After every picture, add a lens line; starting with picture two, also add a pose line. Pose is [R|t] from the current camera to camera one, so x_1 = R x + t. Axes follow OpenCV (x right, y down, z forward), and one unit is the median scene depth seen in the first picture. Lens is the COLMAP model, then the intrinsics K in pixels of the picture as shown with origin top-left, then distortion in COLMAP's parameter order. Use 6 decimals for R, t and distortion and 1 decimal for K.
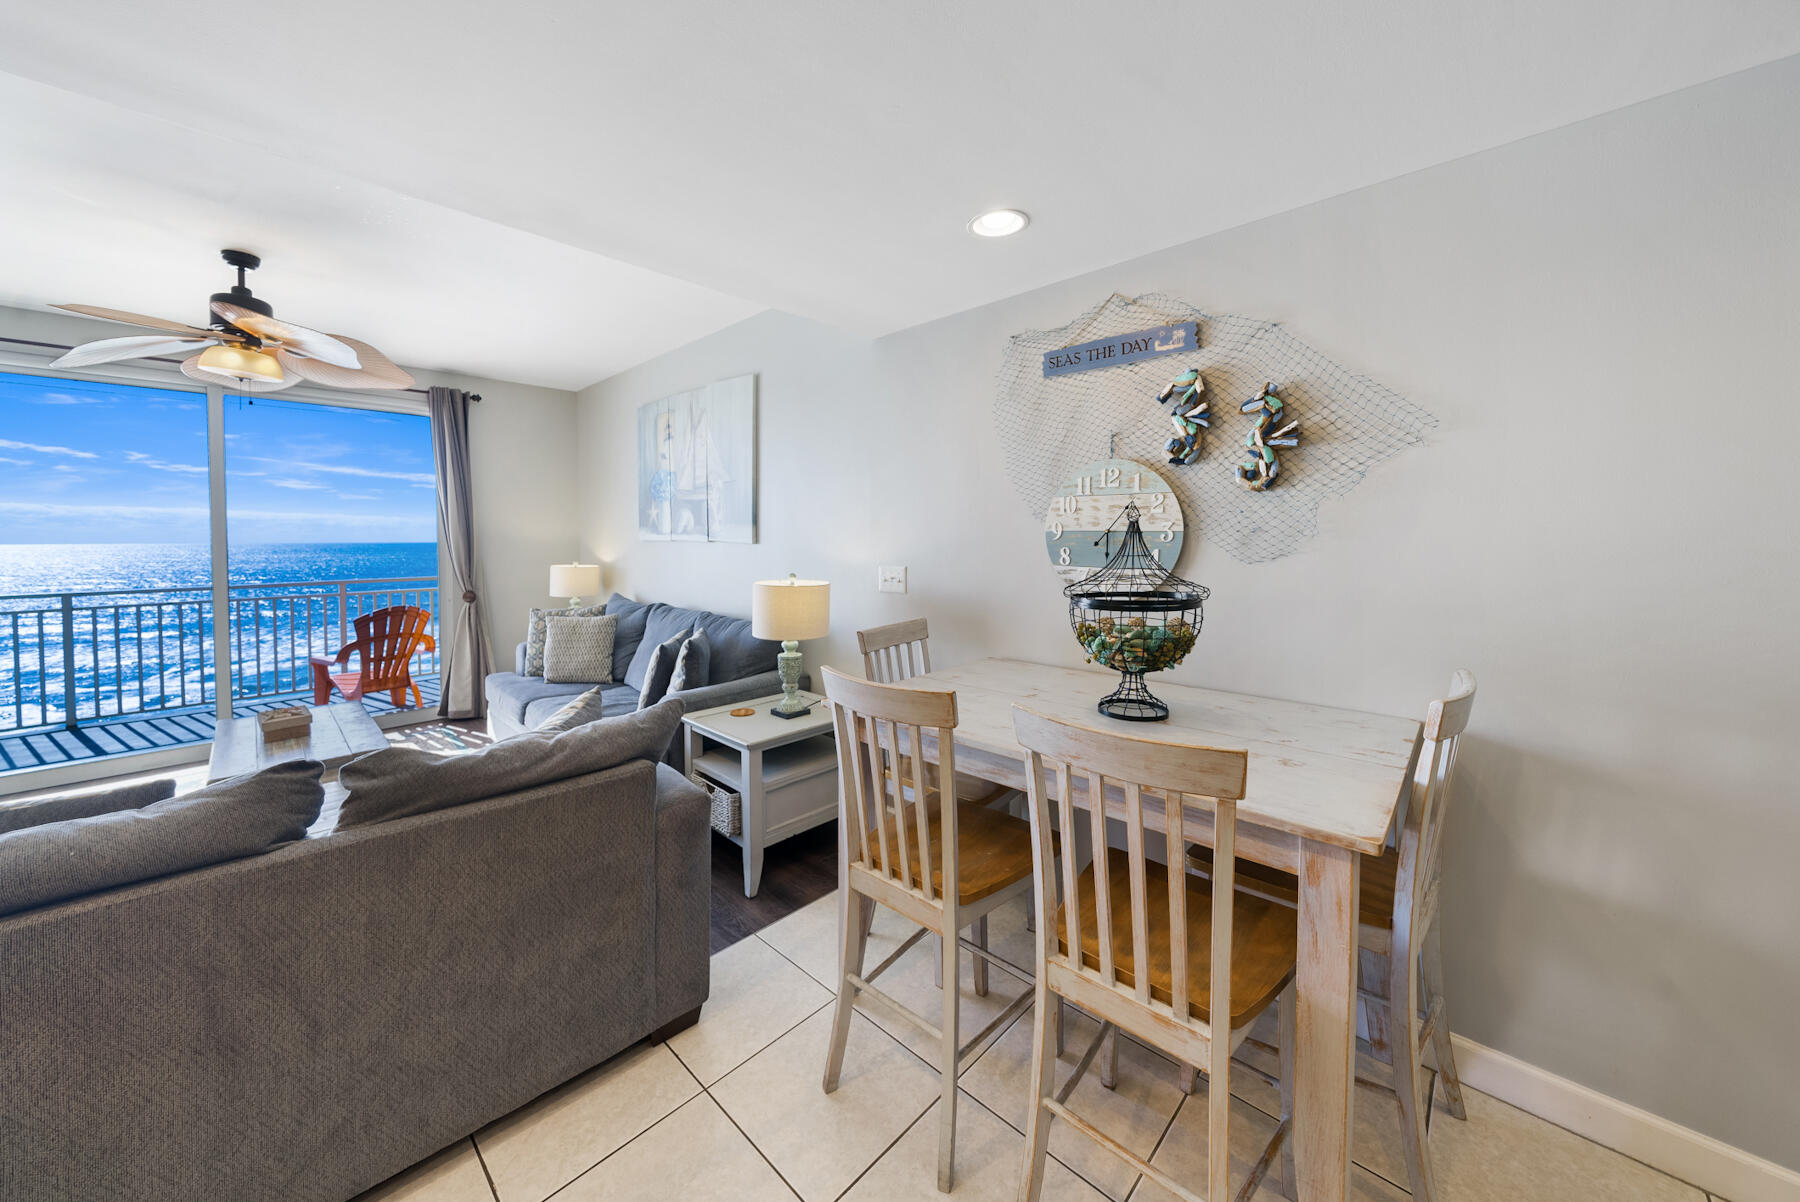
lens RADIAL K [[636.6, 0, 913.4], [0, 636.6, 548.9], [0, 0, 1]] dist [-0.001503, -0.000052]
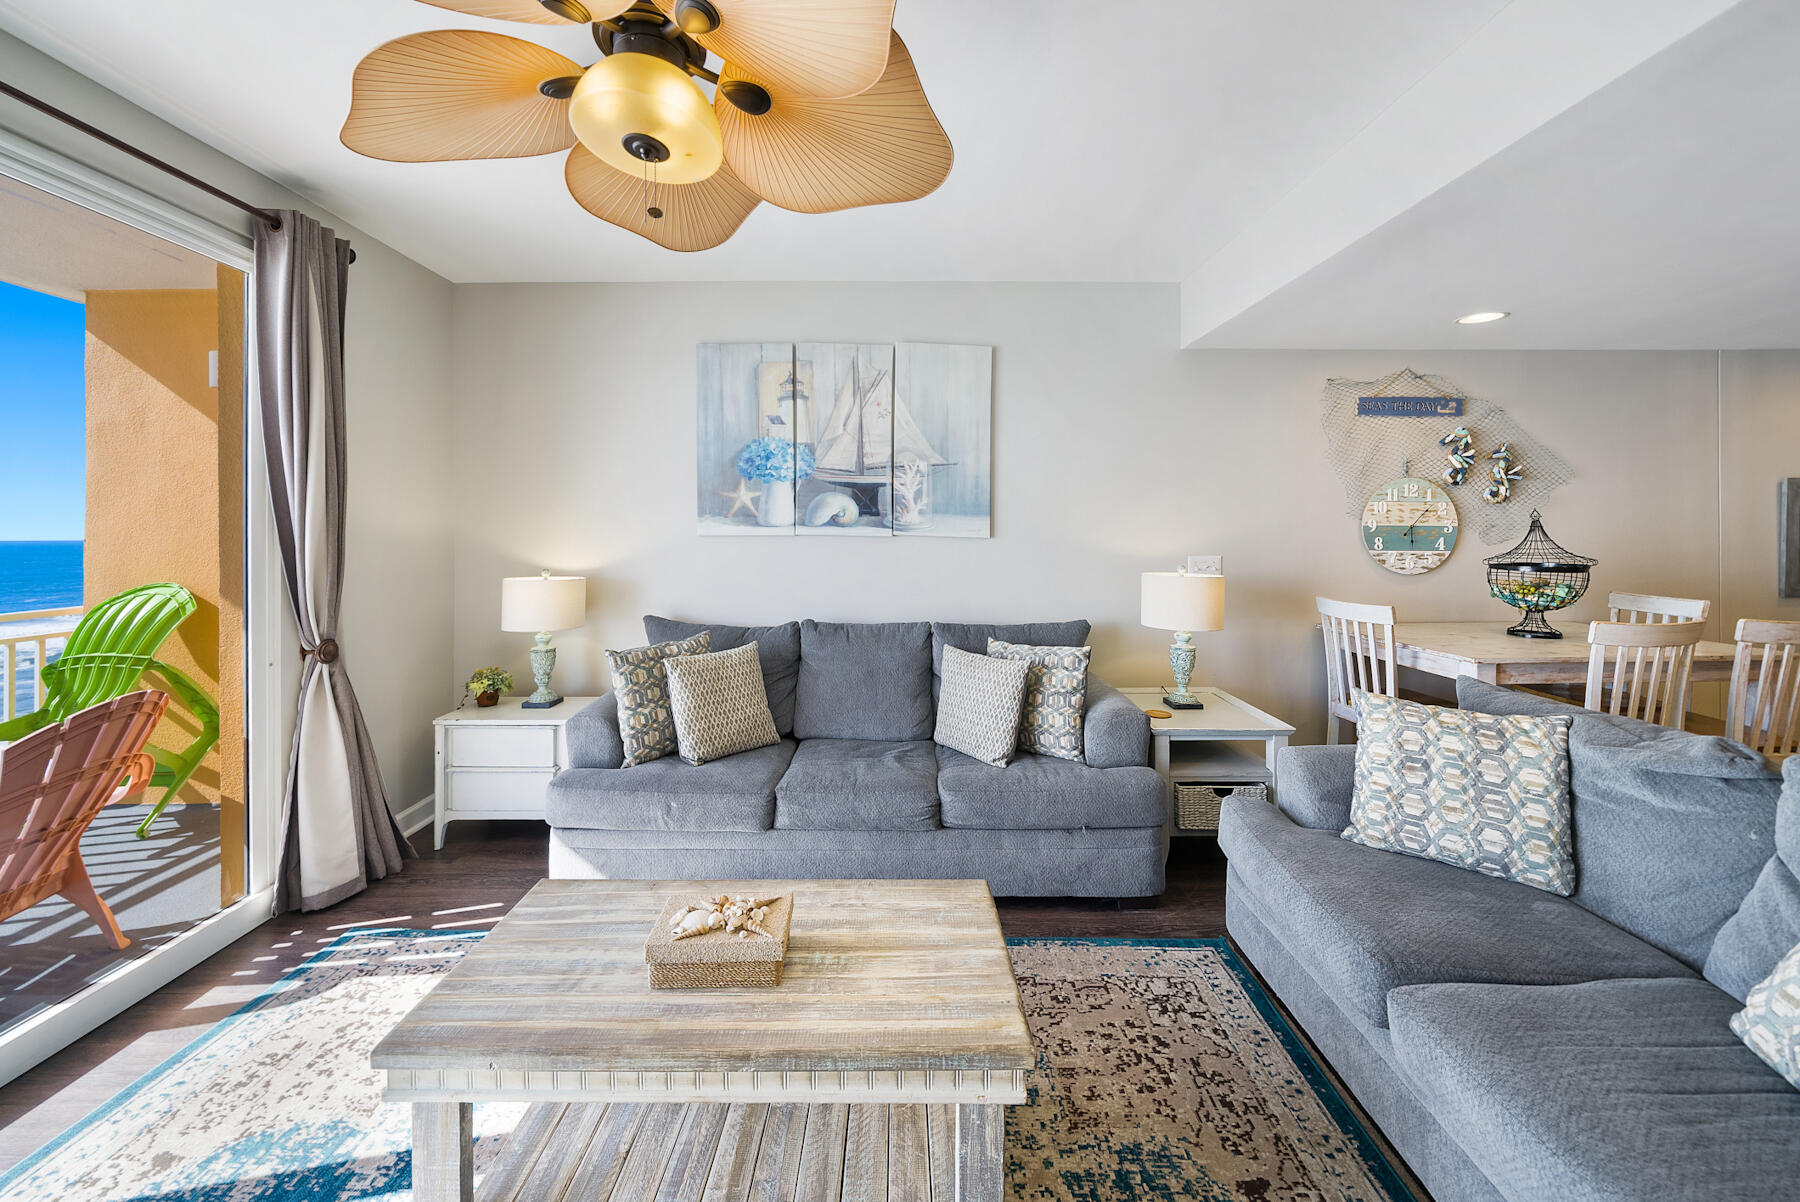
lens RADIAL K [[636.6, 0, 914.3], [0, 636.6, 536.4], [0, 0, 1]] dist [-0.001503, -0.000052]
pose [[0.716784, -0.000710, 0.697295, -1.667303], [0.014606, 0.999795, -0.013996, 0.000490], [-0.697142, 0.020217, 0.716648, 0.789543]]
